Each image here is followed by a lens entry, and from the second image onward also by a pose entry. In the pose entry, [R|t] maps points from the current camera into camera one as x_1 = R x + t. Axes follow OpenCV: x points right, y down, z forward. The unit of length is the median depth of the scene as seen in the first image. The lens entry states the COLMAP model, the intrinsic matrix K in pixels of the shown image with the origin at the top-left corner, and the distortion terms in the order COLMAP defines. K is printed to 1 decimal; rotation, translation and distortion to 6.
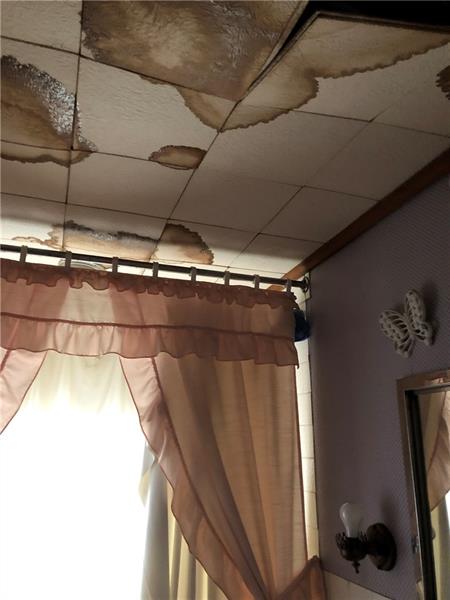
lens RADIAL K [[489.2, 0, 222.6], [0, 489.2, 291.4], [0, 0, 1]] dist [0.028915, -0.002411]
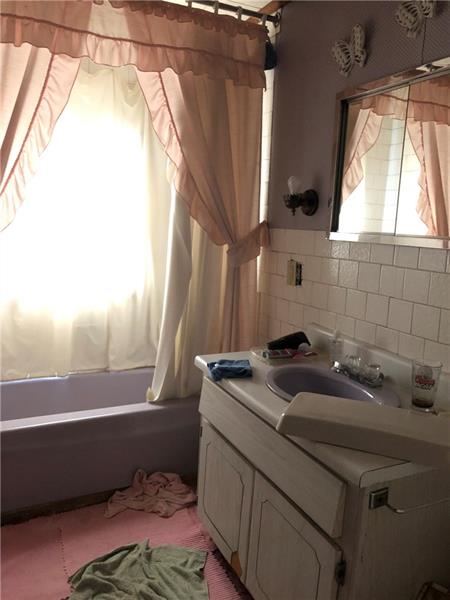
lens RADIAL K [[489.2, 0, 222.6], [0, 489.2, 291.4], [0, 0, 1]] dist [0.028915, -0.002411]
pose [[0.989583, 0.003836, 0.143915, -0.166657], [-0.067485, 0.895375, 0.440171, 0.070933], [-0.127169, -0.445297, 0.886306, -0.452831]]
